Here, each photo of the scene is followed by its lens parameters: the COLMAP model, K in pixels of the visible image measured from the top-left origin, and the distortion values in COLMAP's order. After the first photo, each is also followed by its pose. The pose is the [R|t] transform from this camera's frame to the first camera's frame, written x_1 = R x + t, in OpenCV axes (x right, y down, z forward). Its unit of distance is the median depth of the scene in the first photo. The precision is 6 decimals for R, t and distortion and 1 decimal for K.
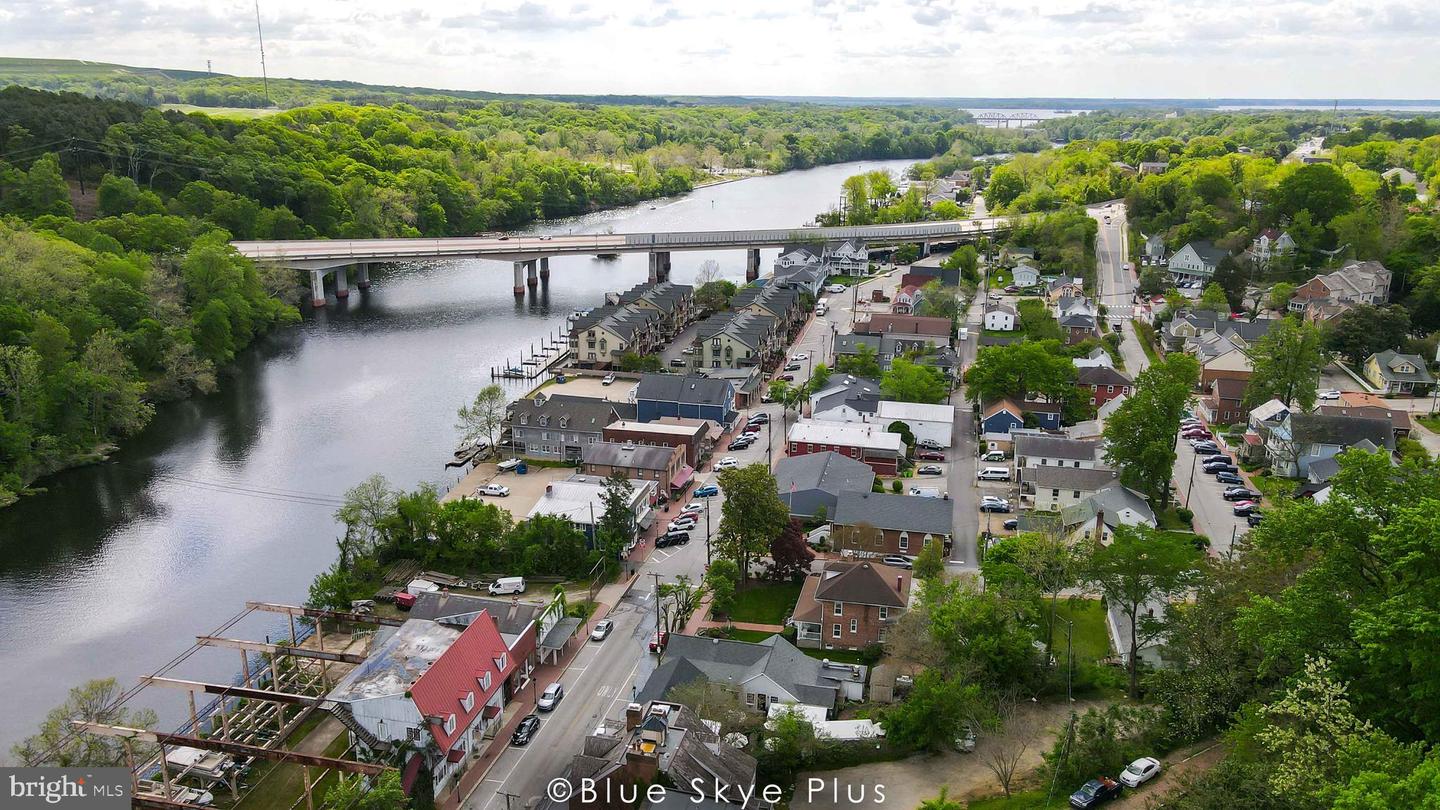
lens RADIAL K [[1046.9, 0, 719.7], [0, 1046.9, 405.6], [0, 0, 1]] dist [0.004987, 0.015351]
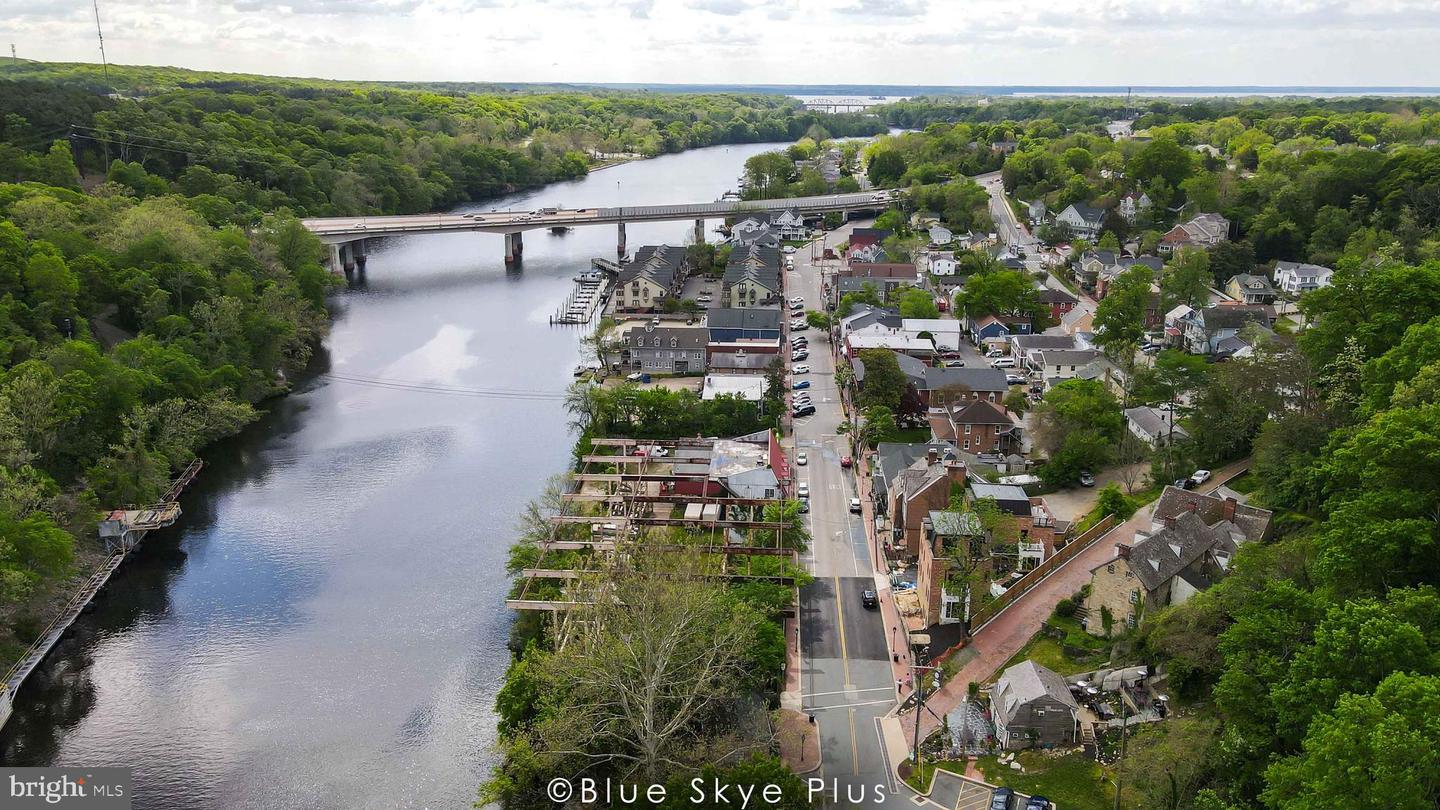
lens RADIAL K [[1046.9, 0, 717.0], [0, 1046.9, 399.7], [0, 0, 1]] dist [0.004987, 0.015351]
pose [[0.986002, -0.048774, 0.159443, -0.166779], [0.047758, 0.998807, 0.010199, 0.041271], [-0.159750, -0.002442, 0.987155, -0.148841]]
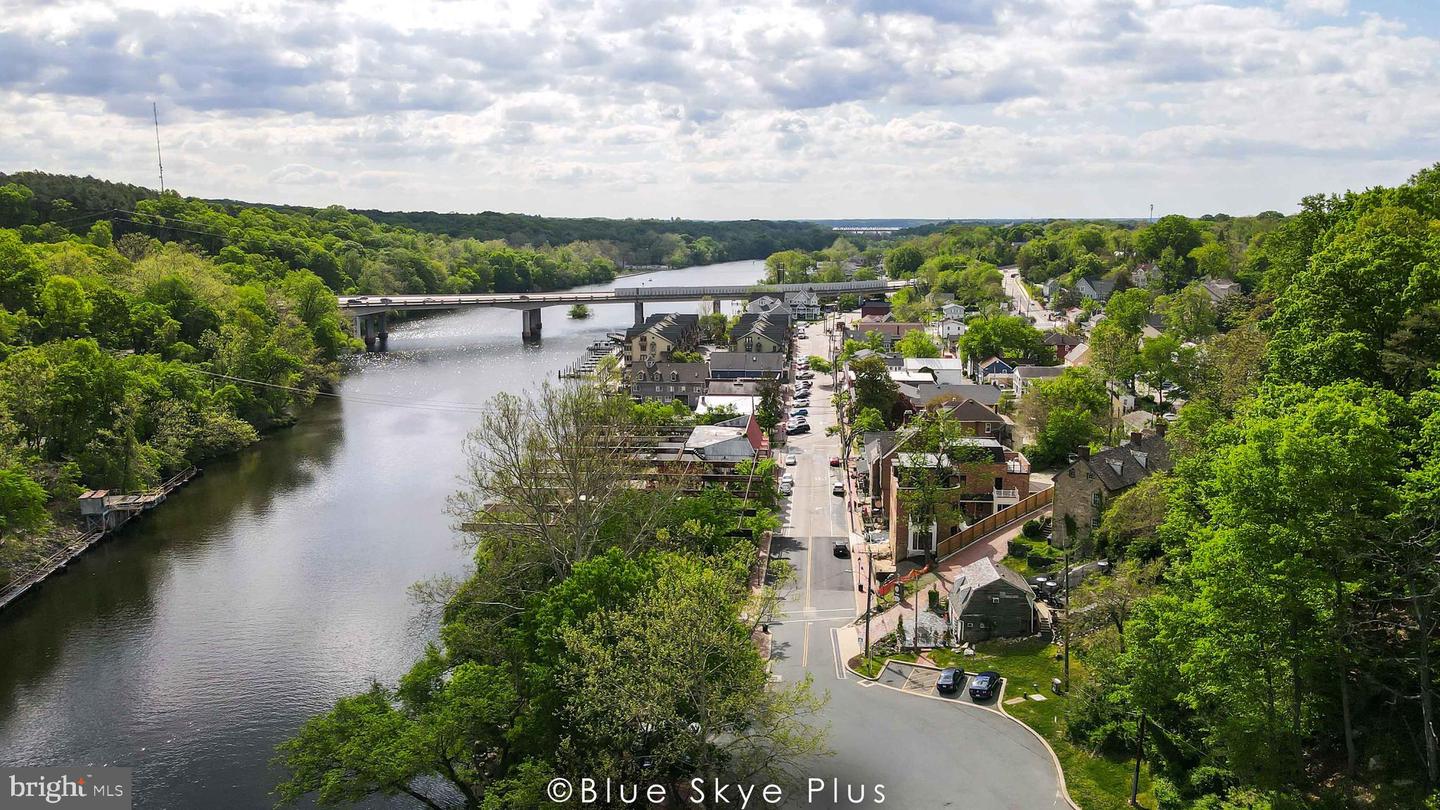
lens RADIAL K [[1046.9, 0, 718.4], [0, 1046.9, 403.5], [0, 0, 1]] dist [0.004987, 0.015351]
pose [[0.990684, -0.035144, 0.131568, -0.145189], [0.050140, 0.992390, -0.112461, 0.107841], [-0.126614, 0.118010, 0.984907, -0.148214]]
